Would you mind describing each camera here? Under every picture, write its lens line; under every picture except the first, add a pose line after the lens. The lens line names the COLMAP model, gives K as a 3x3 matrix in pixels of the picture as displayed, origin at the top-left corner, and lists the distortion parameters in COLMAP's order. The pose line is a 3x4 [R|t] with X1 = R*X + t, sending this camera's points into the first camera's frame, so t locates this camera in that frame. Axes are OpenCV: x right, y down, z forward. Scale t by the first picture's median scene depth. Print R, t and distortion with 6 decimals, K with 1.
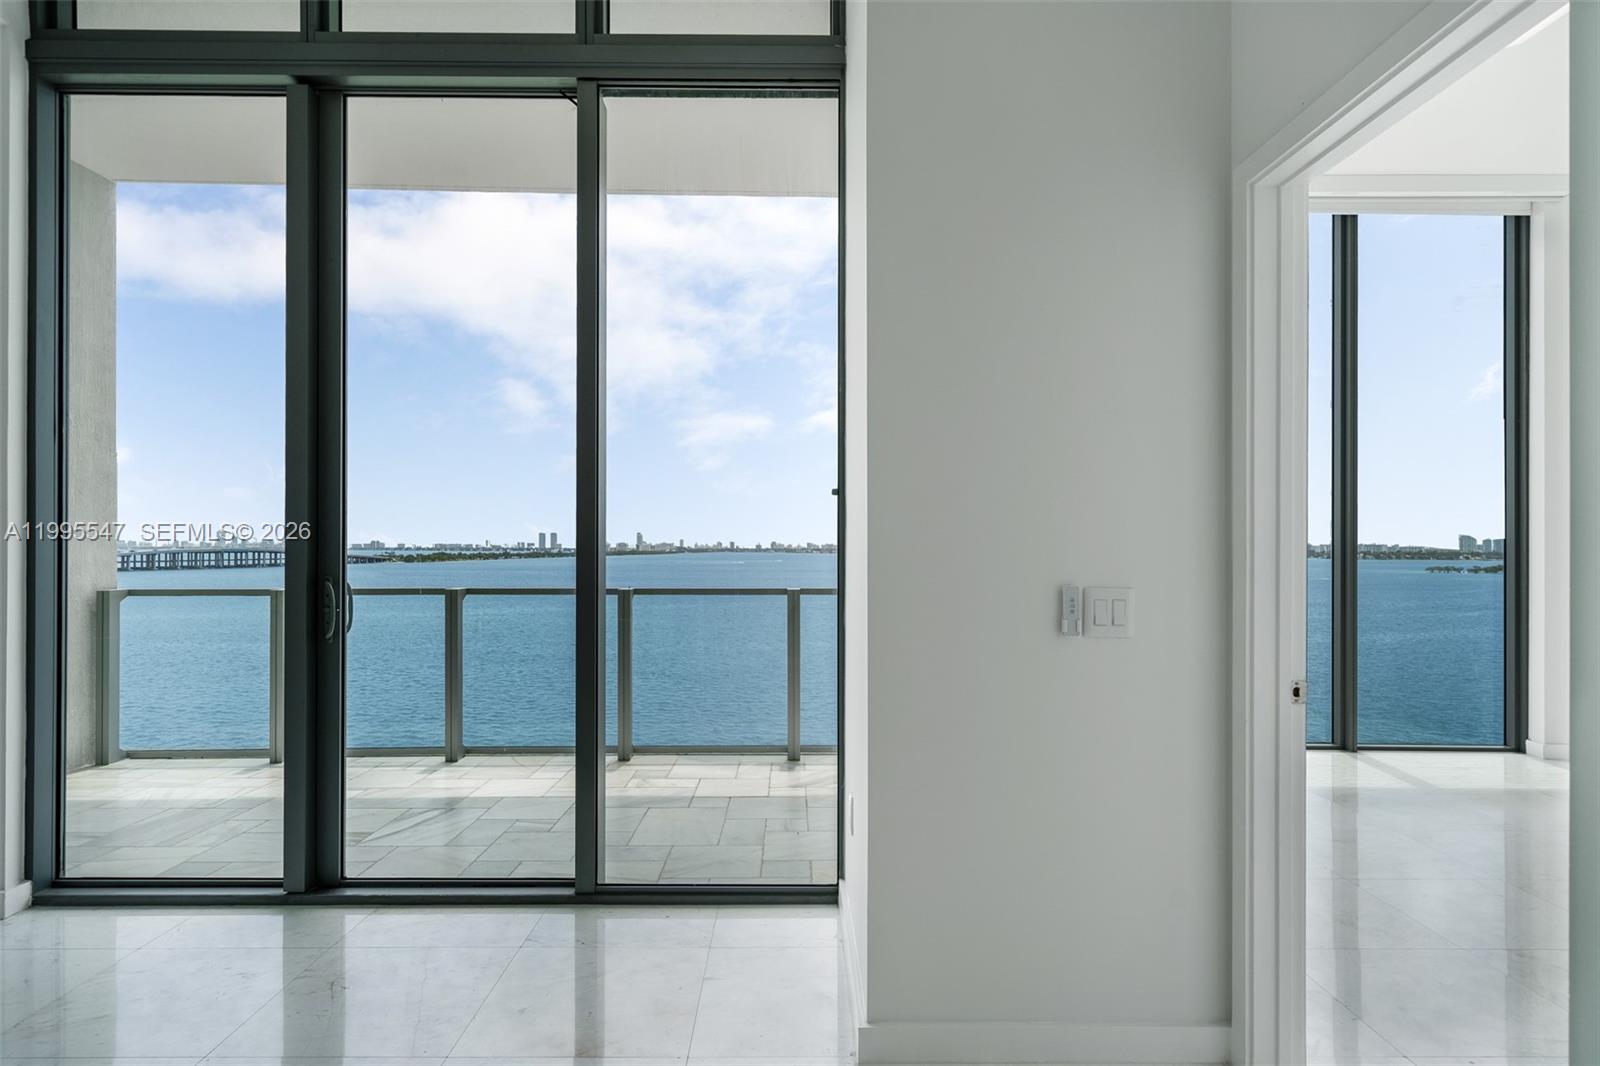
lens RADIAL K [[877.4, 0, 797.6], [0, 877.4, 532.5], [0, 0, 1]] dist [0.001402, 0.000315]
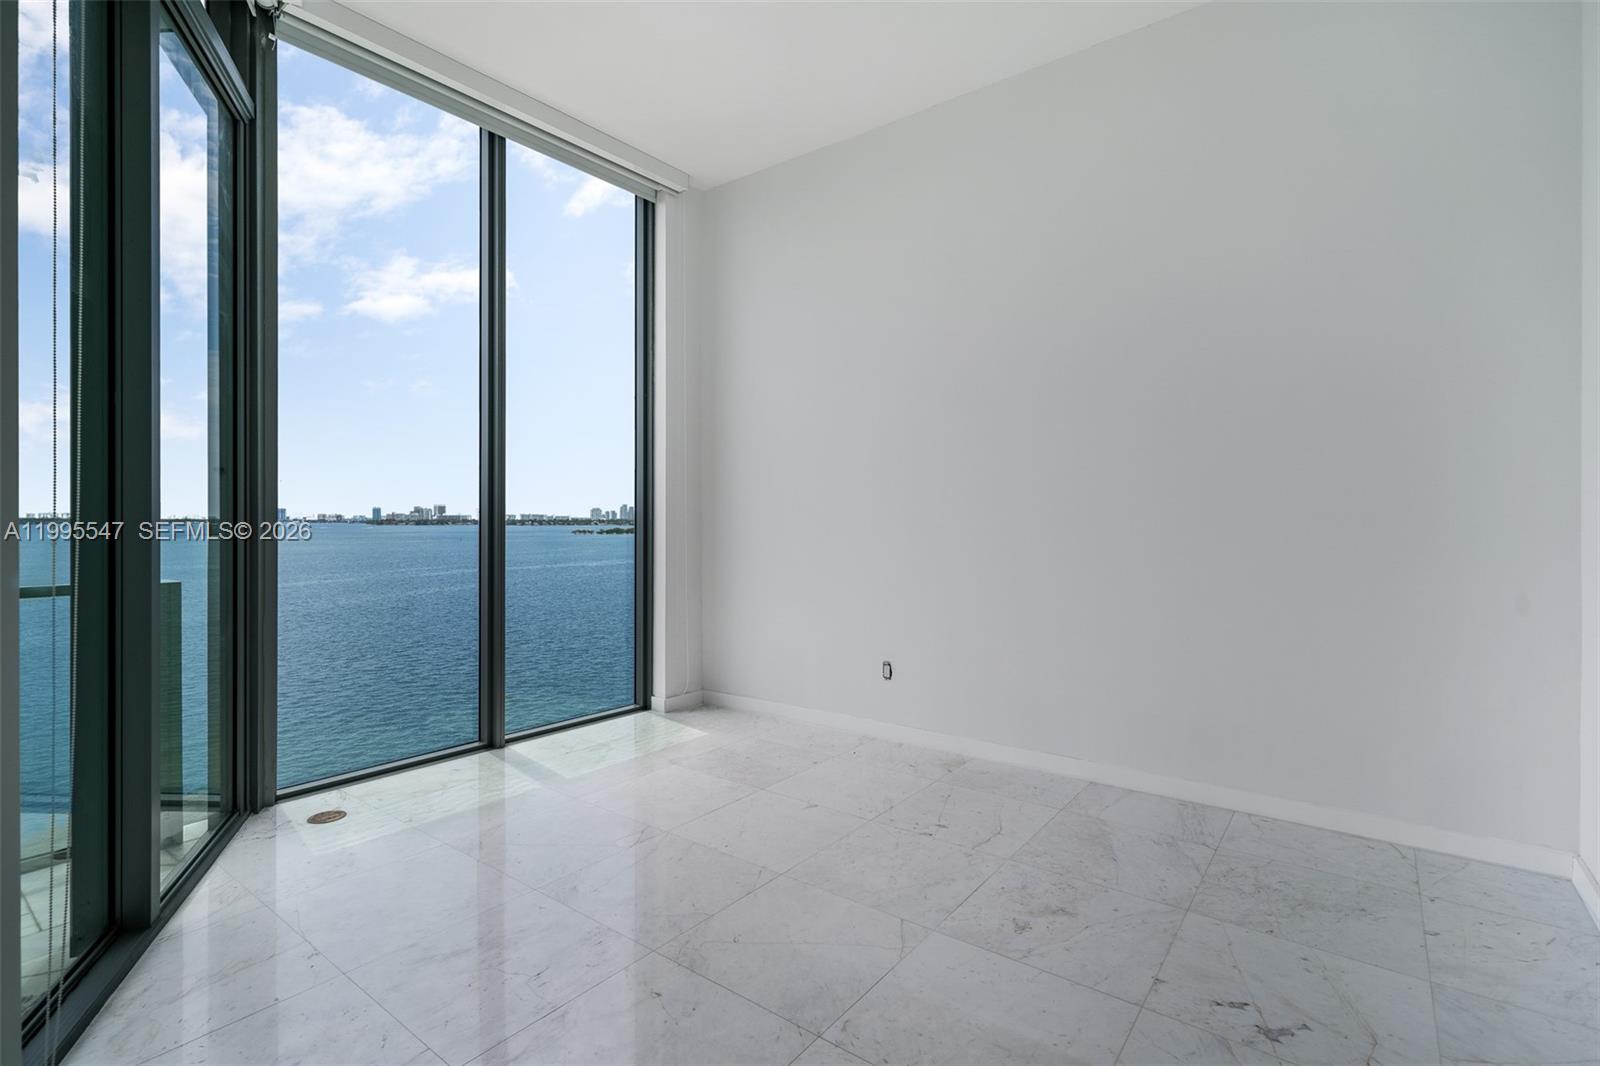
lens RADIAL K [[731.8, 0, 804.2], [0, 731.8, 531.3], [0, 0, 1]] dist [-0.002292, -0.002753]
pose [[0.598547, -0.017621, 0.800894, 0.225385], [-0.011962, 0.999450, 0.030930, 0.007368], [-0.800998, -0.028093, 0.598007, 0.314412]]
